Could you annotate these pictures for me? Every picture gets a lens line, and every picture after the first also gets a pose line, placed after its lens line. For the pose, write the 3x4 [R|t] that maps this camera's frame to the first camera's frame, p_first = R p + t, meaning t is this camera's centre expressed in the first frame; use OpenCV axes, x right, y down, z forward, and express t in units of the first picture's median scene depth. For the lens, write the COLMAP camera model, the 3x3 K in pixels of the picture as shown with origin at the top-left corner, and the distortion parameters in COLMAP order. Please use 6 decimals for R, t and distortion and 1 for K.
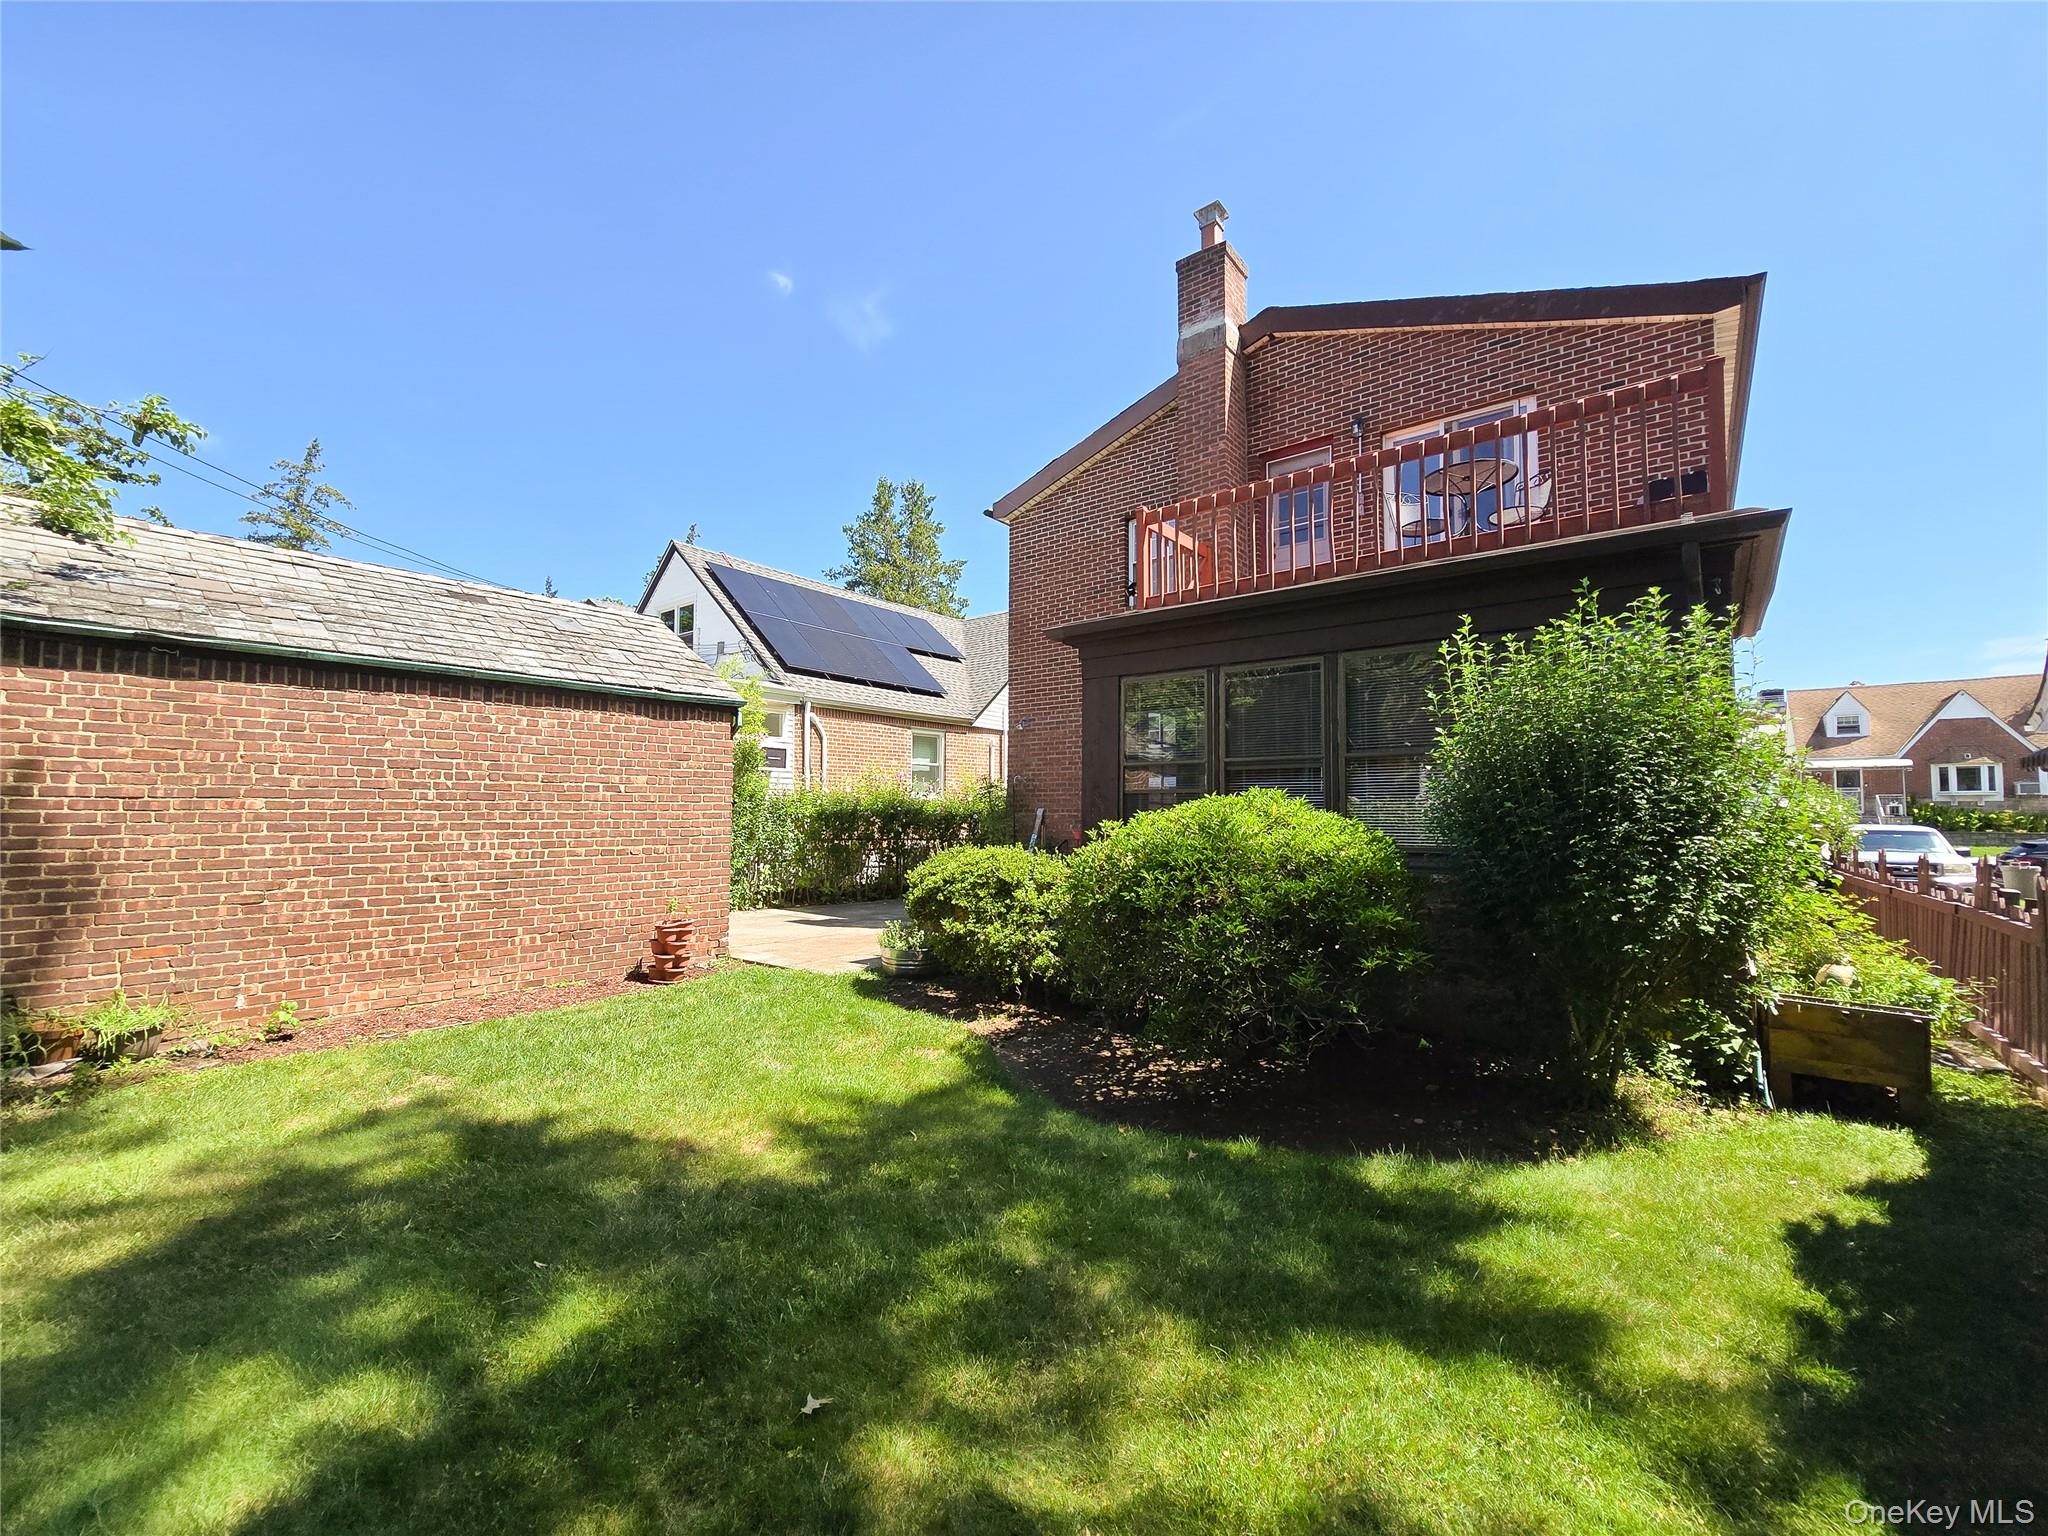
lens RADIAL K [[838.5, 0, 1027.7], [0, 838.5, 760.7], [0, 0, 1]] dist [-0.002444, -0.000171]
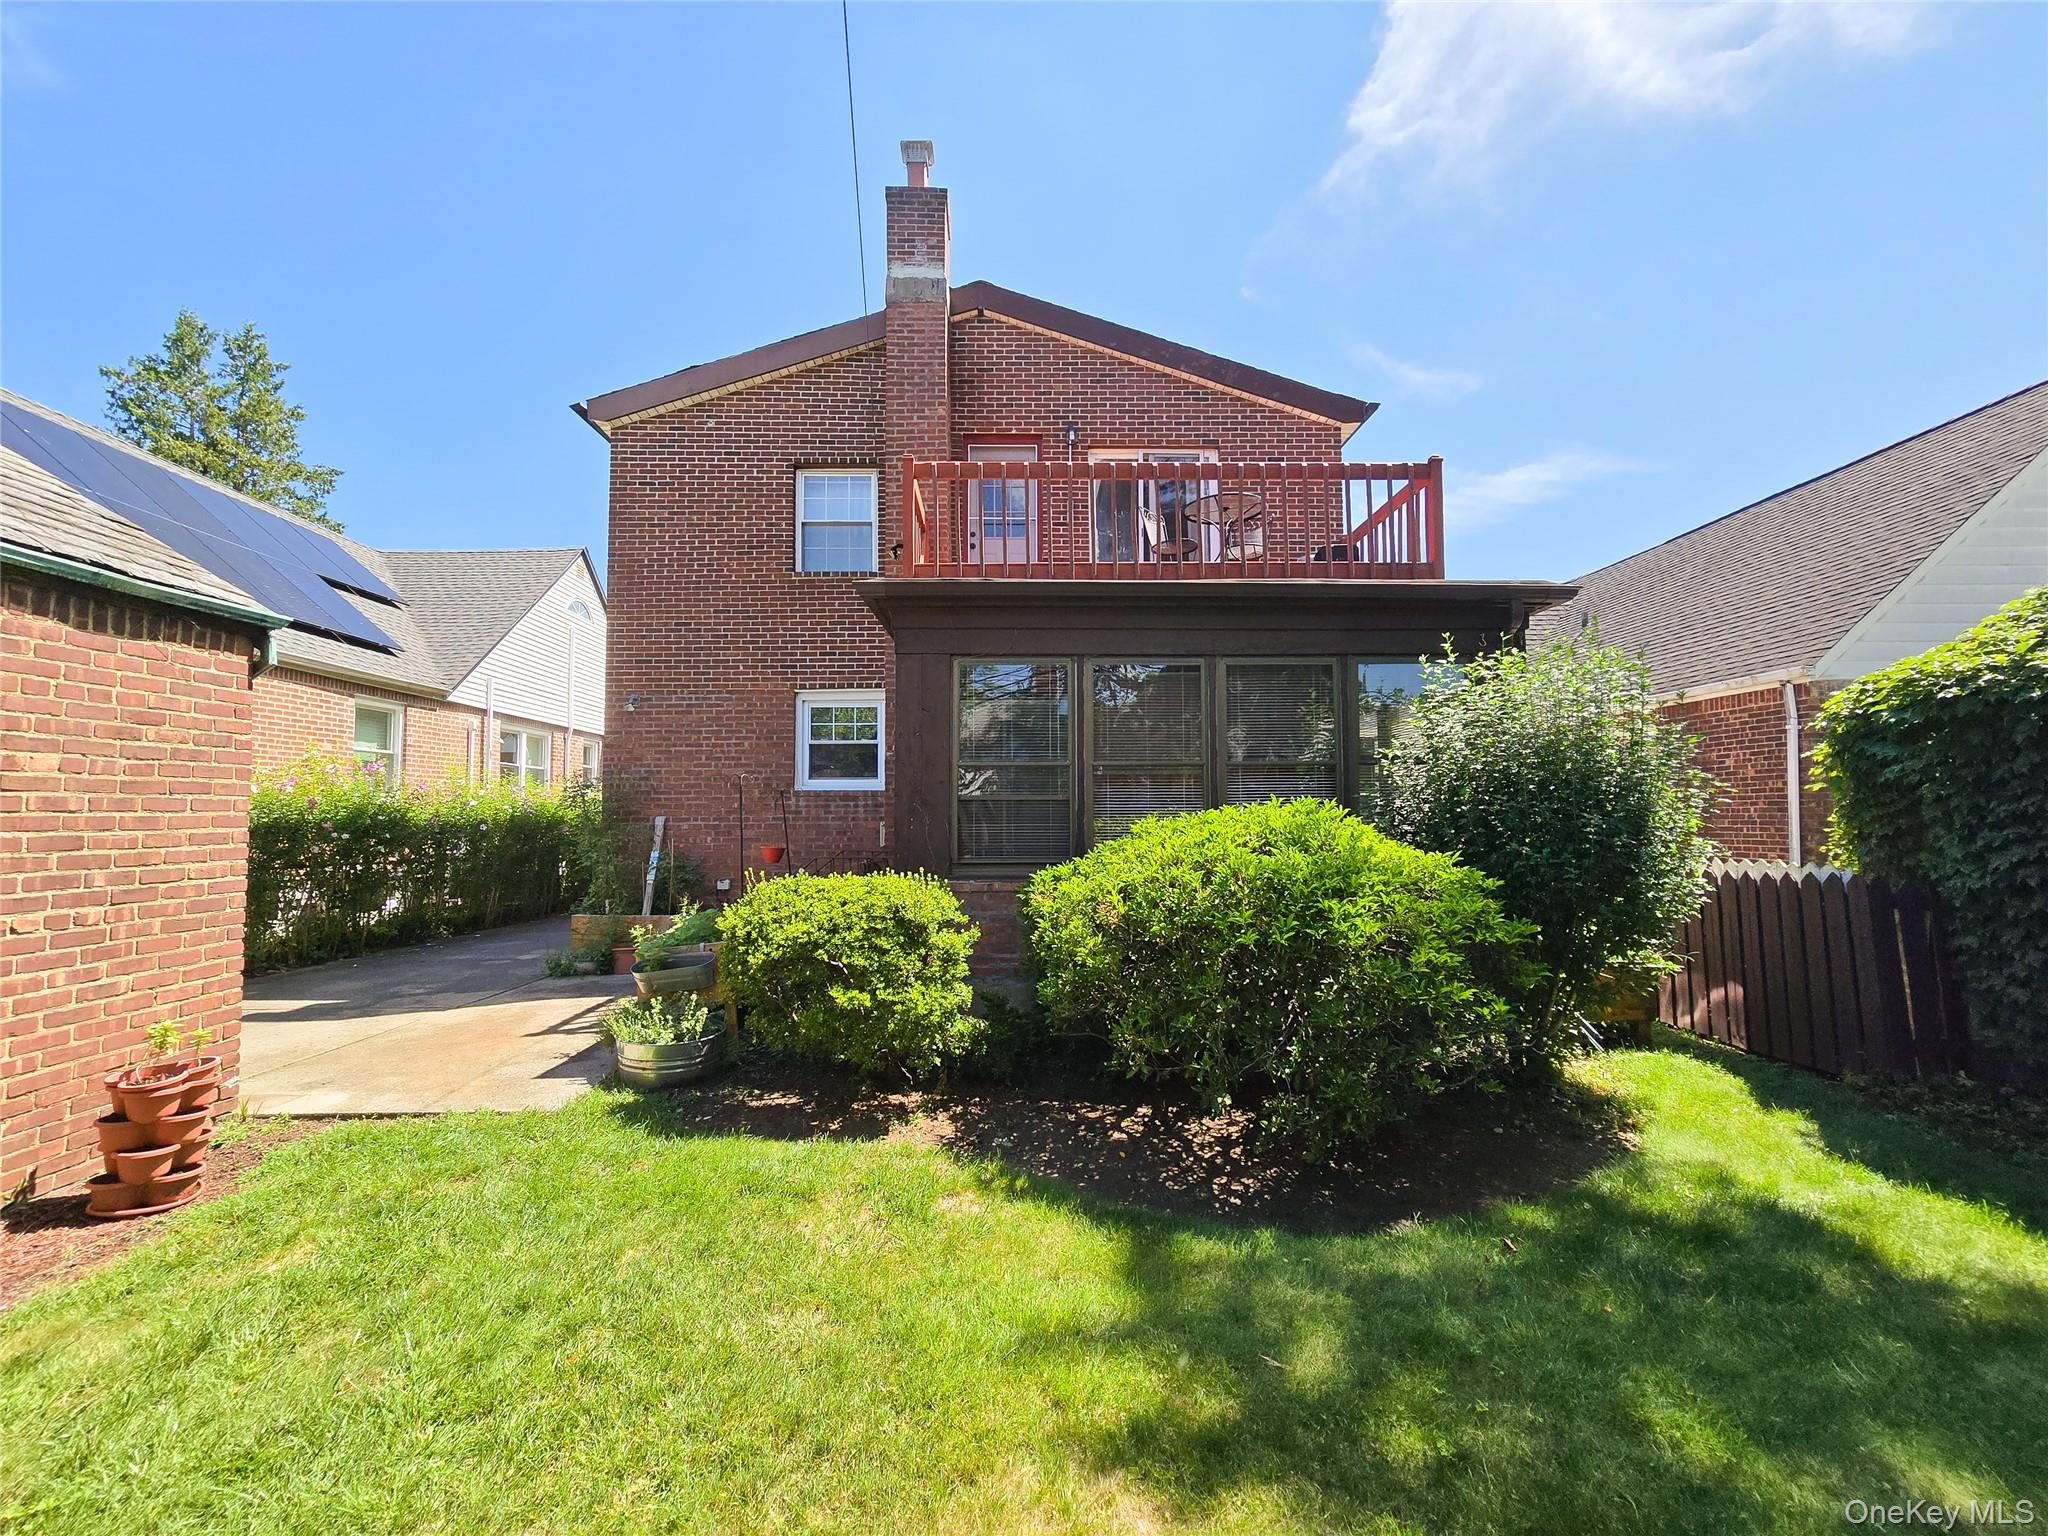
lens RADIAL K [[838.5, 0, 1027.7], [0, 838.5, 760.7], [0, 0, 1]] dist [-0.002444, -0.000171]
pose [[0.766782, 0.035582, 0.640921, -0.313188], [-0.033213, 0.999324, -0.015745, 0.010763], [-0.641048, -0.009213, 0.767445, 0.298449]]
